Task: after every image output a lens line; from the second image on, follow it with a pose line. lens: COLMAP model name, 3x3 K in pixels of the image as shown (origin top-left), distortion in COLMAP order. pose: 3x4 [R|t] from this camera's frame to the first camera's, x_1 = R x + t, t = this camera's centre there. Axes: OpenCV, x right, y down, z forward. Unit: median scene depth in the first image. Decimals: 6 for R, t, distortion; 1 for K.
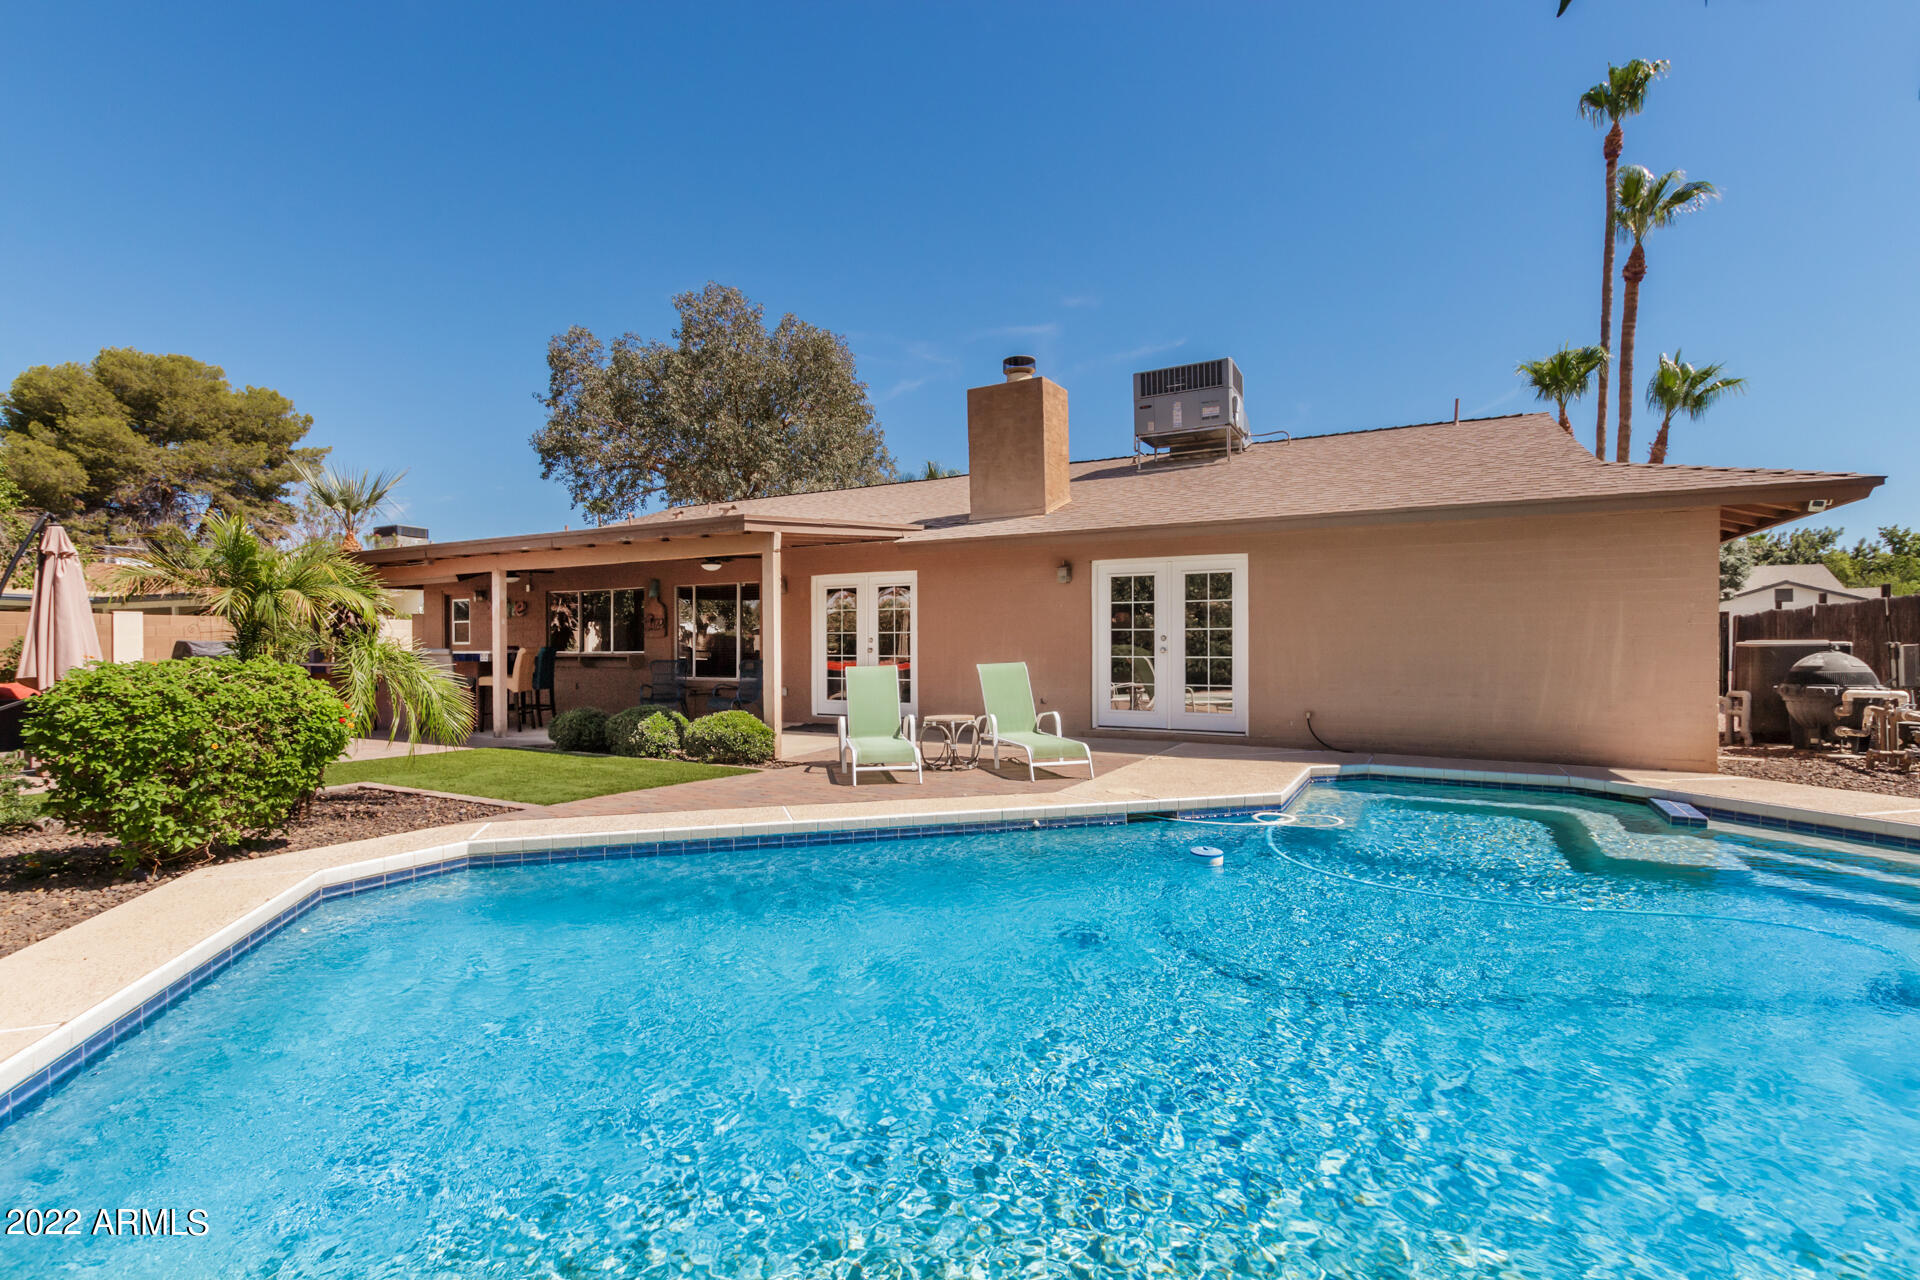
lens RADIAL K [[895.8, 0, 968.2], [0, 895.8, 649.6], [0, 0, 1]] dist [0.001907, -0.000245]
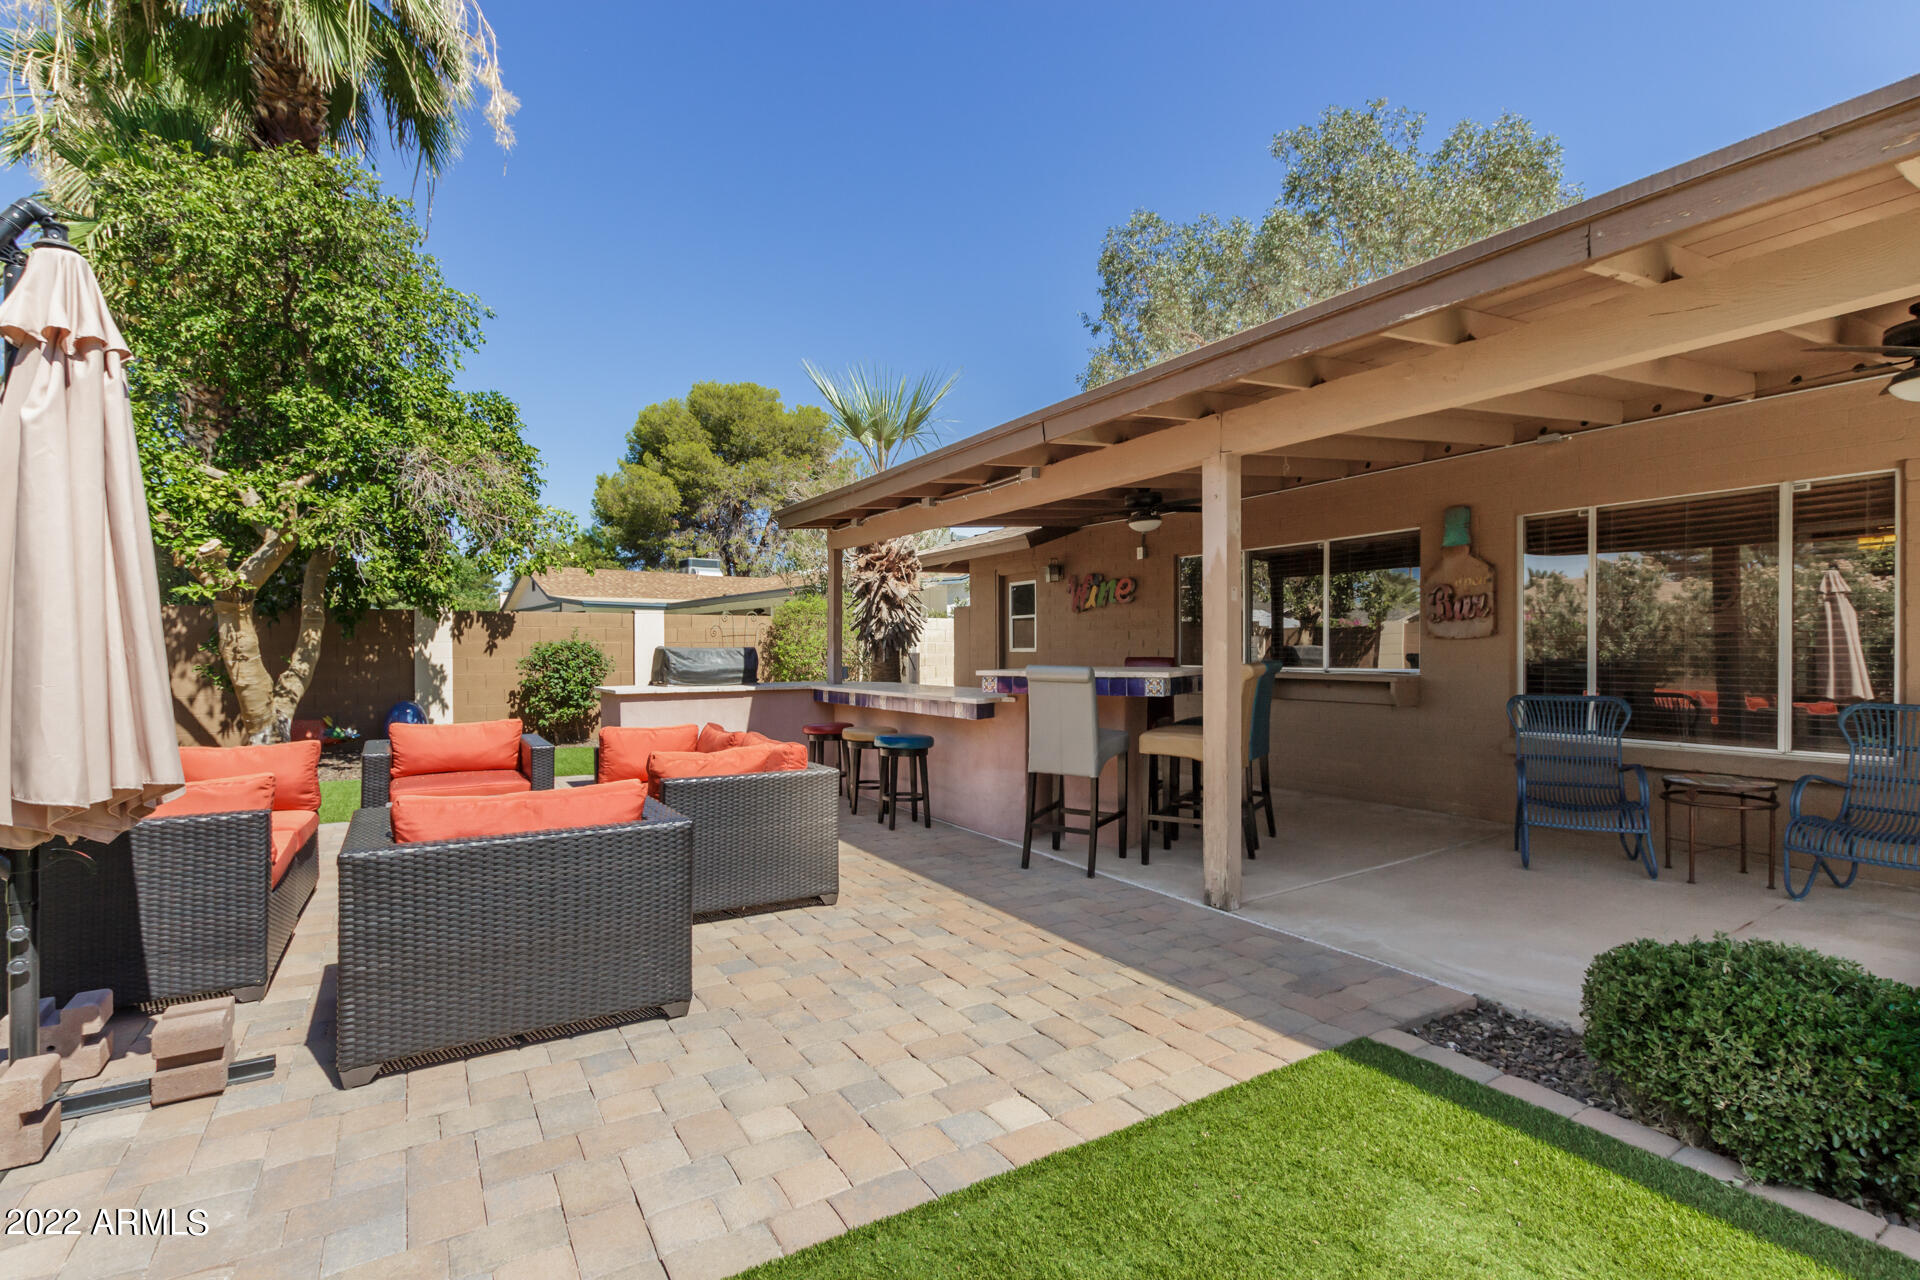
lens RADIAL K [[895.8, 0, 964.8], [0, 895.8, 653.8], [0, 0, 1]] dist [0.001907, -0.000245]
pose [[0.875805, 0.003255, -0.482655, -0.142467], [-0.003774, 0.999993, -0.000104, -0.001984], [0.482651, 0.001913, 0.875811, 0.202982]]
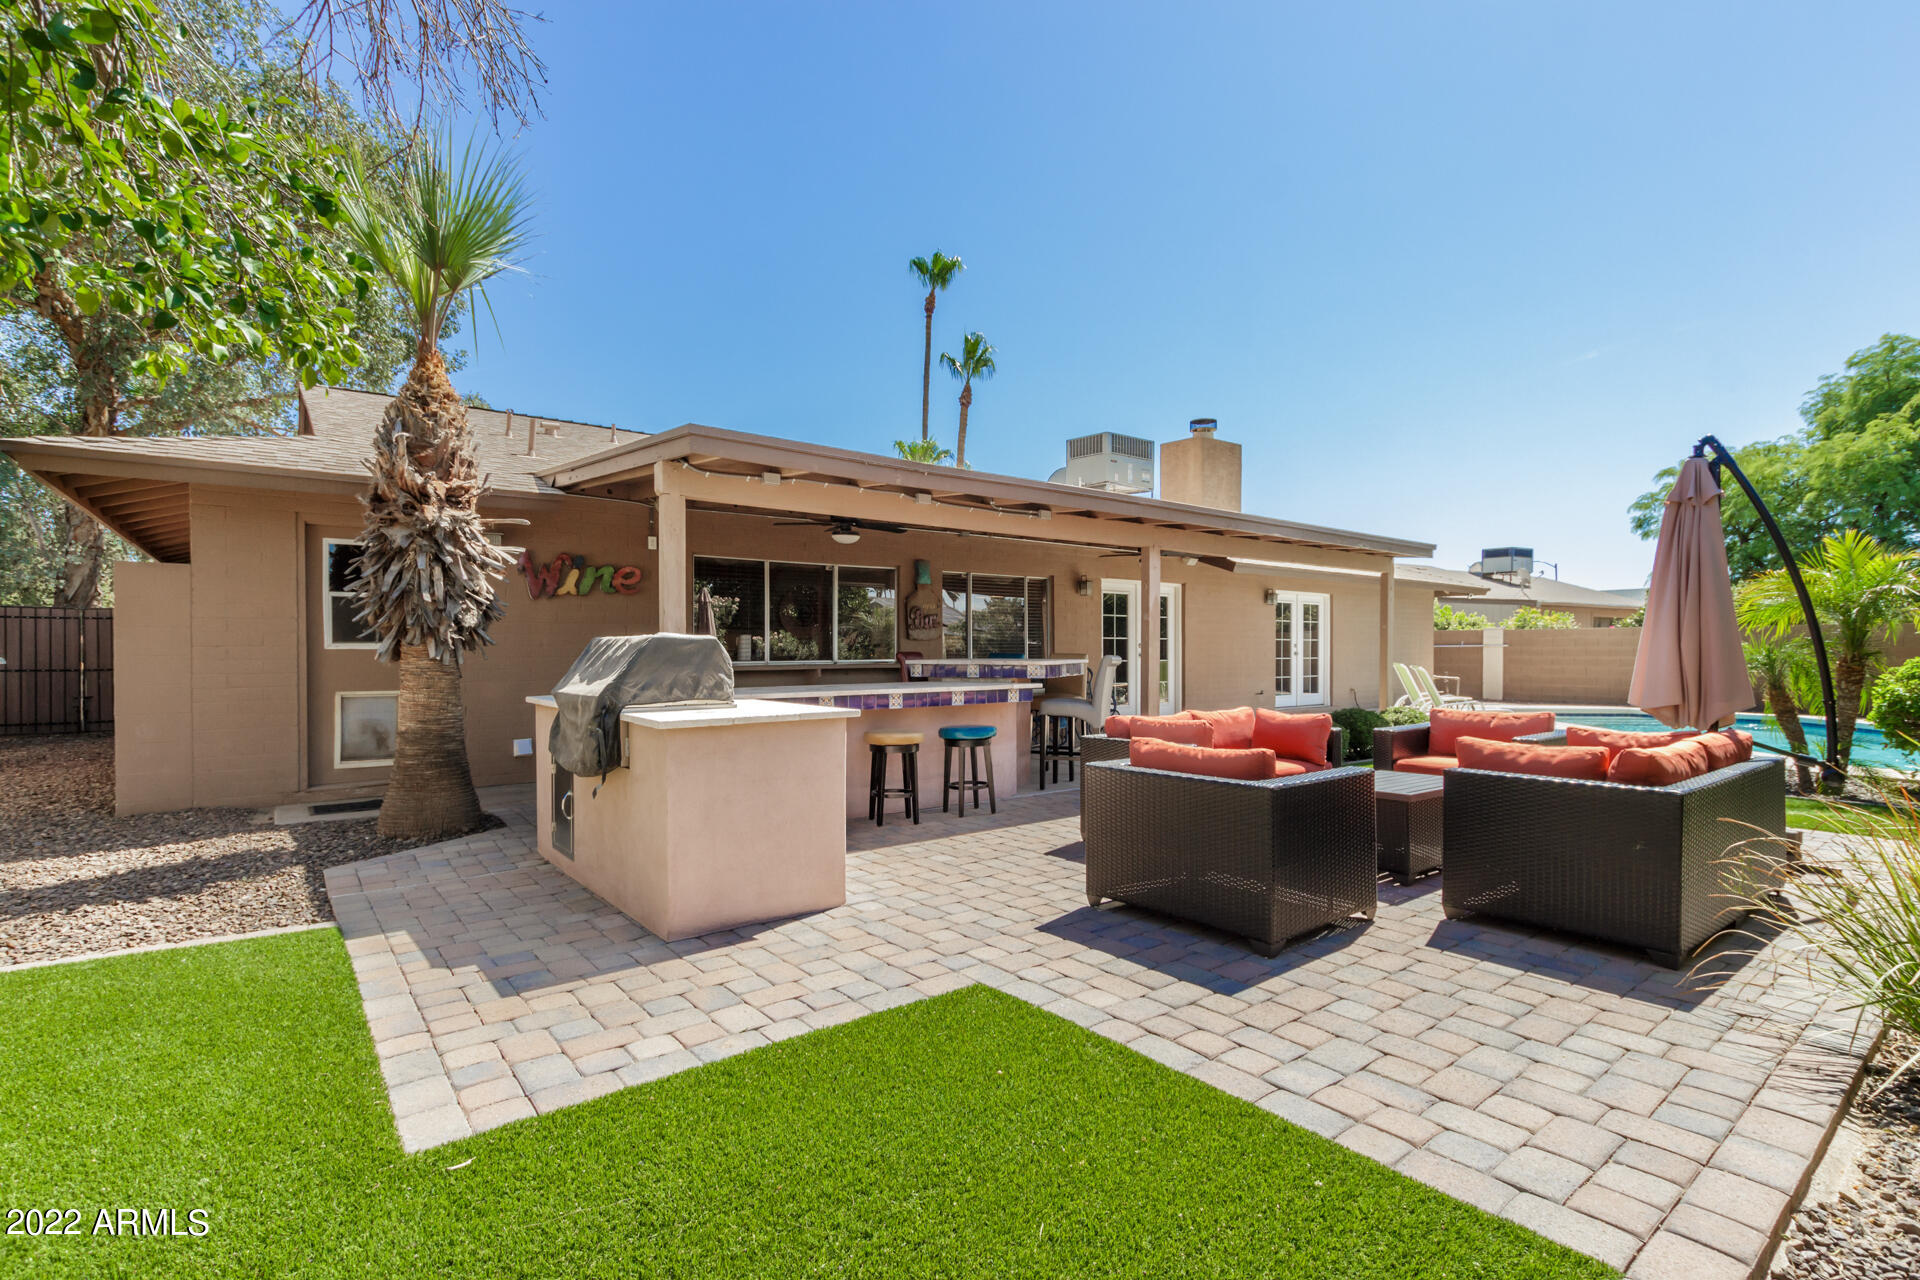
lens RADIAL K [[895.8, 0, 955.3], [0, 895.8, 647.7], [0, 0, 1]] dist [0.001907, -0.000245]
pose [[0.381618, -0.000165, 0.924320, -0.428062], [0.002818, 0.999996, -0.000985, -0.002496], [-0.924316, 0.002981, 0.381617, 0.289917]]
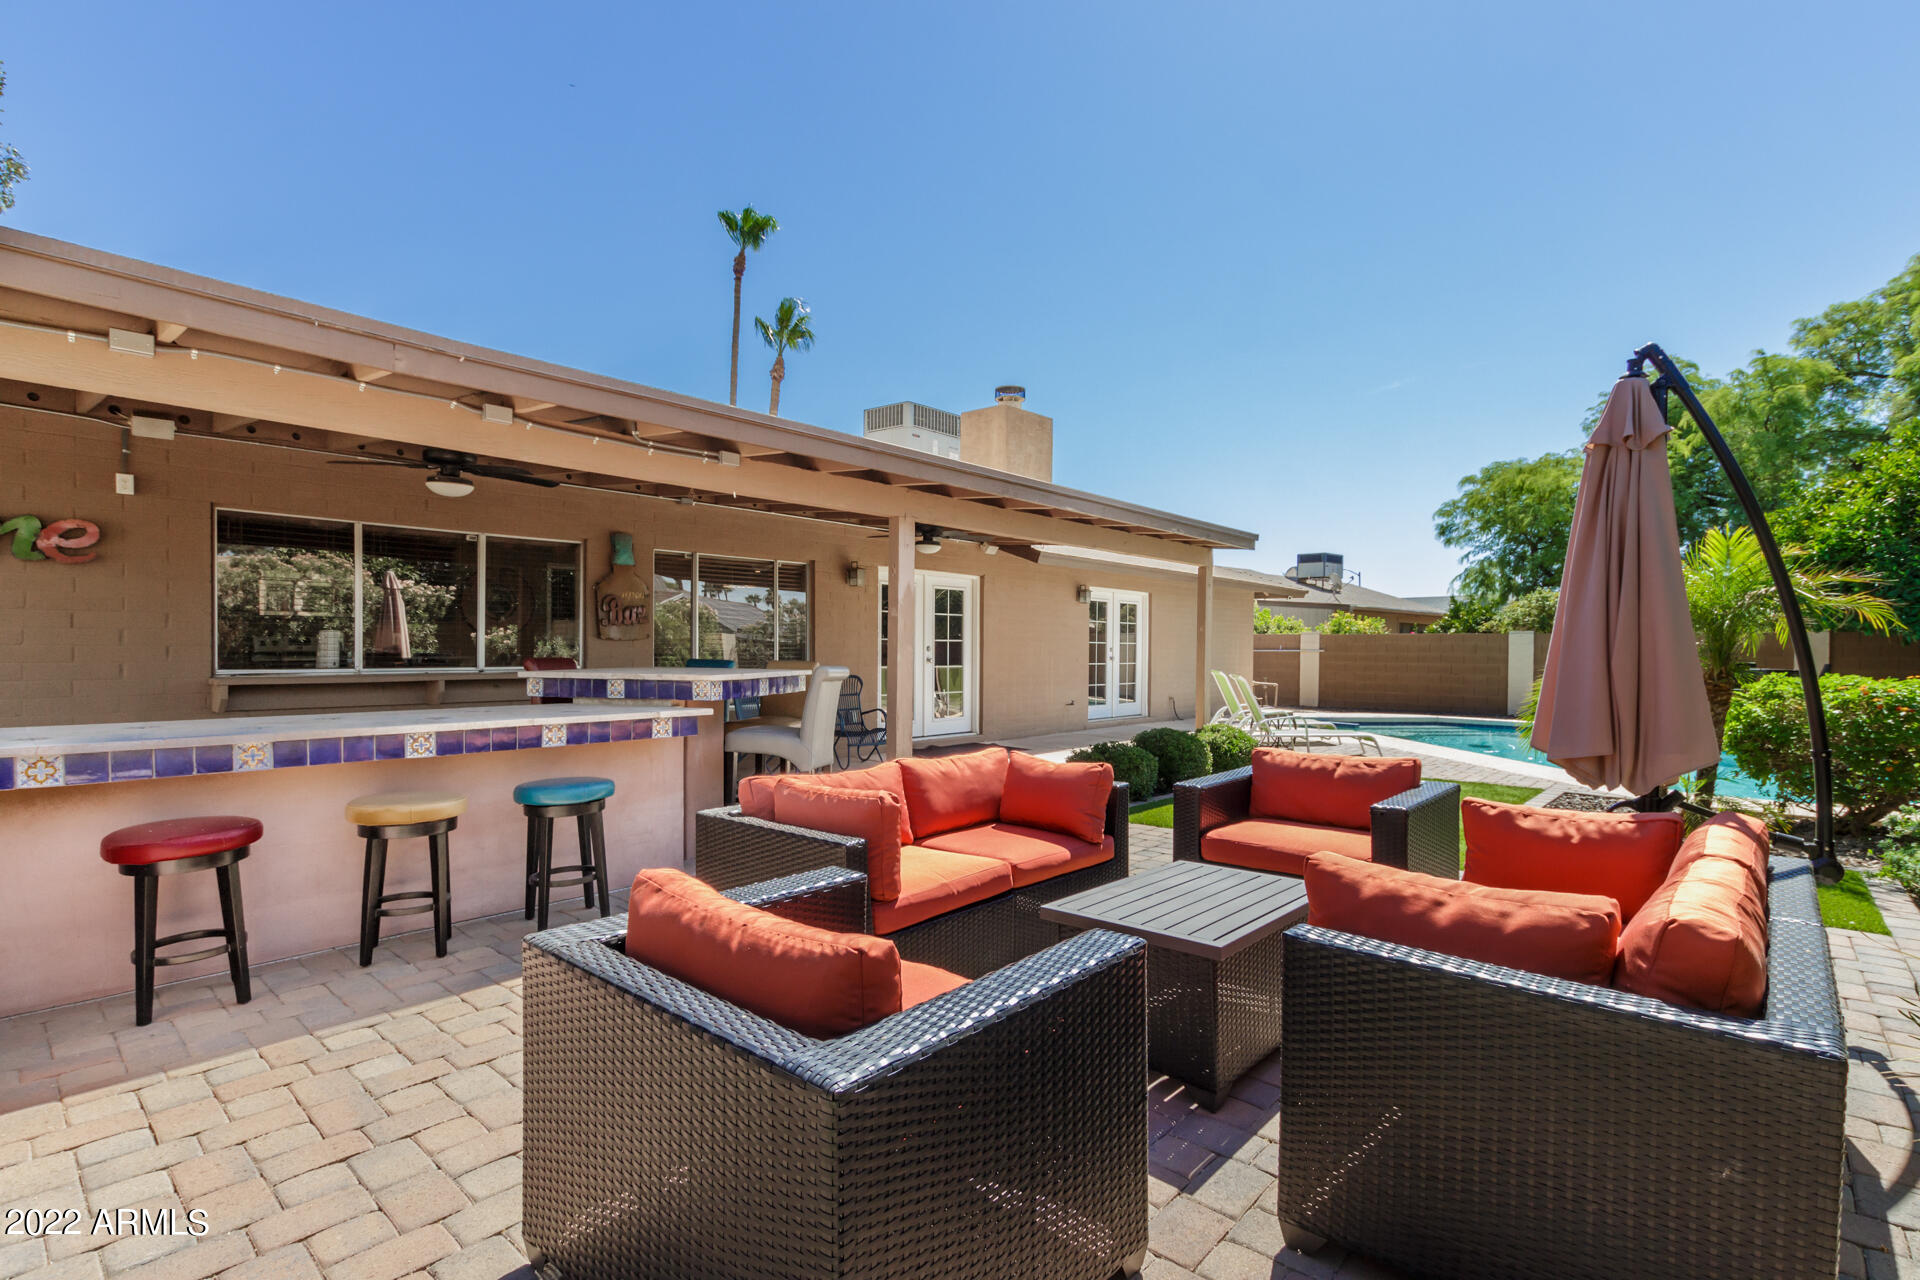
lens RADIAL K [[895.8, 0, 976.6], [0, 895.8, 656.0], [0, 0, 1]] dist [0.001907, -0.000245]
pose [[0.197390, -0.008030, 0.980292, -0.353961], [-0.005873, 0.999939, 0.009374, -0.004040], [-0.980307, -0.007608, 0.197331, 0.283528]]
